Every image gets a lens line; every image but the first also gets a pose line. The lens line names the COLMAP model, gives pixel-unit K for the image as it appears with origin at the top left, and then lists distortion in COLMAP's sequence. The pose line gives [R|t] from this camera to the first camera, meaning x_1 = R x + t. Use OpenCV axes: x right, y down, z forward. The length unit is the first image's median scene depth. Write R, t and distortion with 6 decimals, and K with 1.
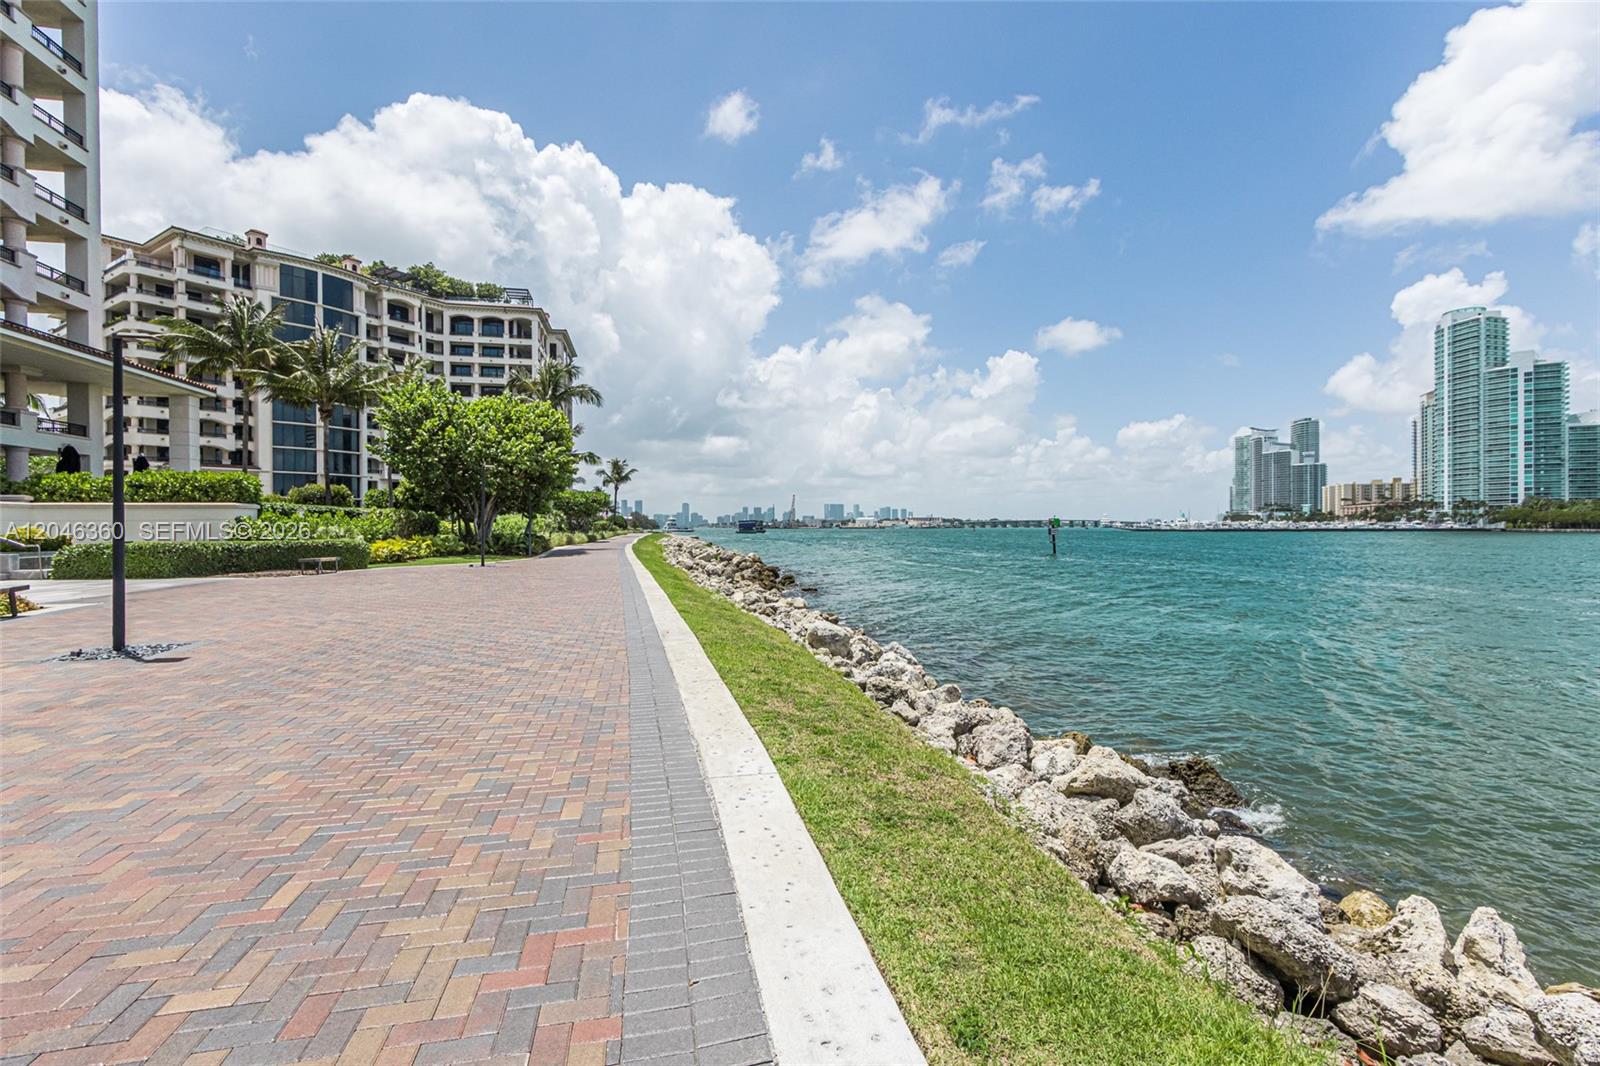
lens RADIAL K [[739.1, 0, 802.9], [0, 739.1, 530.5], [0, 0, 1]] dist [0.006277, 0.000824]
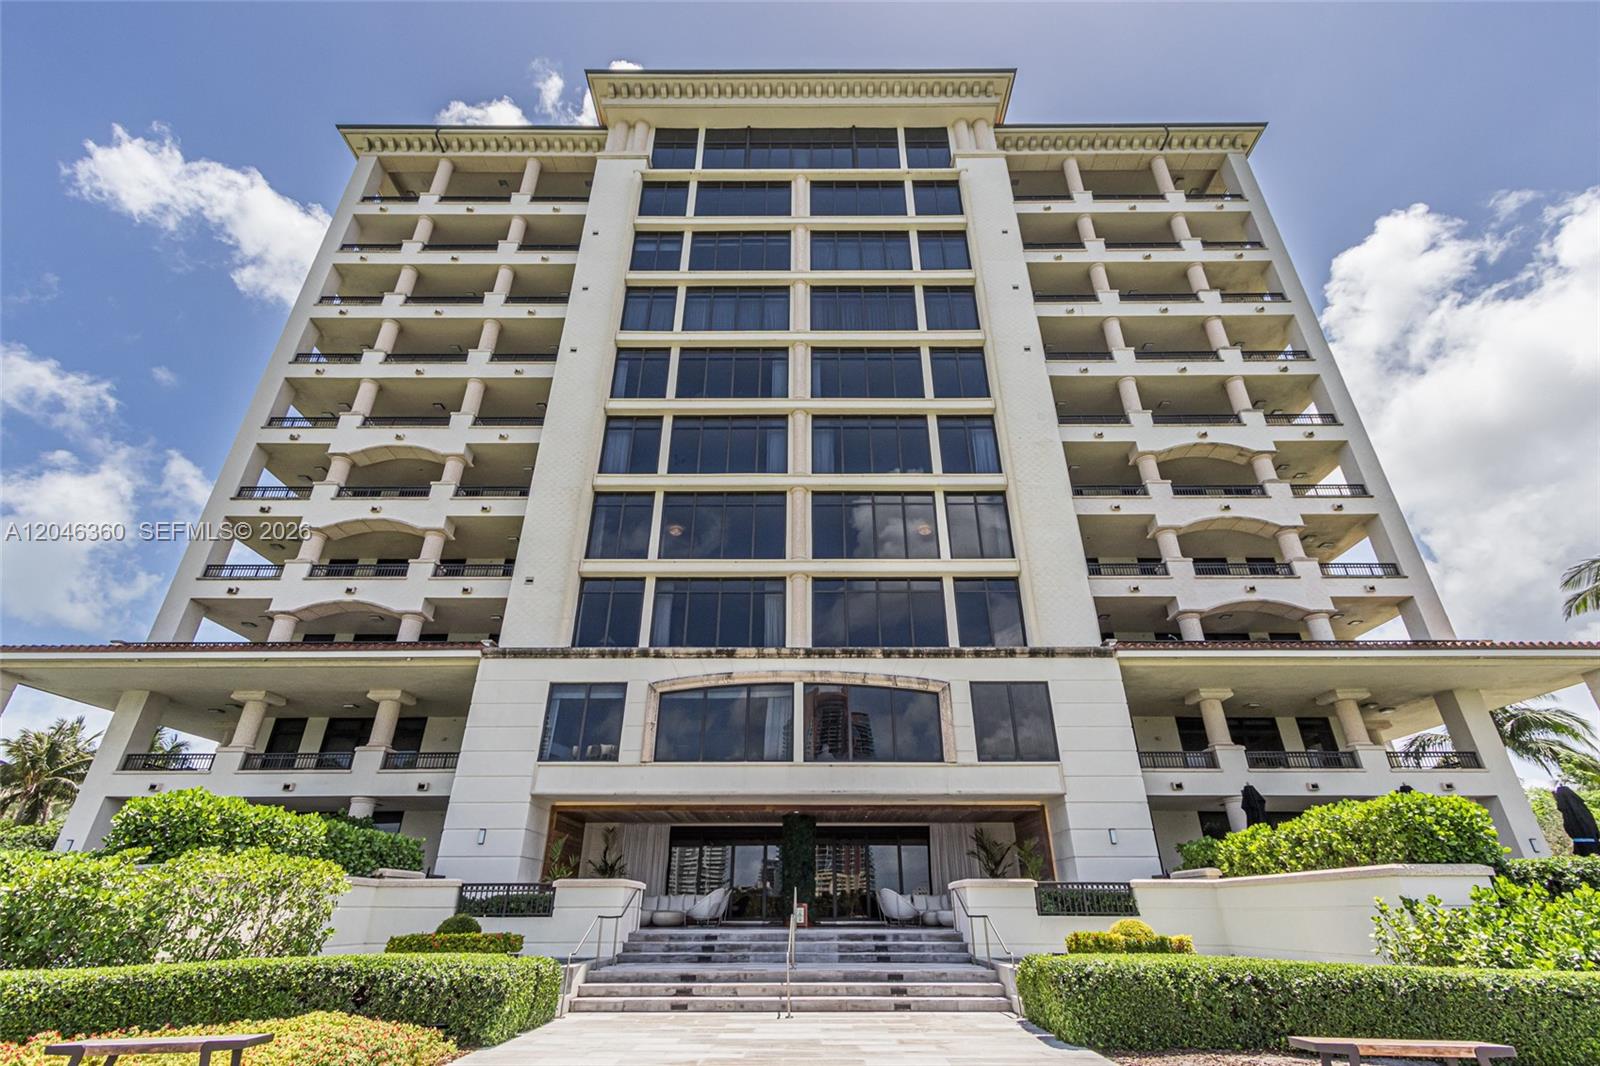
lens RADIAL K [[739.1, 0, 801.0], [0, 739.1, 525.3], [0, 0, 1]] dist [0.006277, 0.000824]
pose [[-0.222029, -0.452132, -0.863875, -0.148242], [-0.002239, 0.886223, -0.463253, -0.006433], [0.975037, -0.100921, -0.197780, 0.612350]]
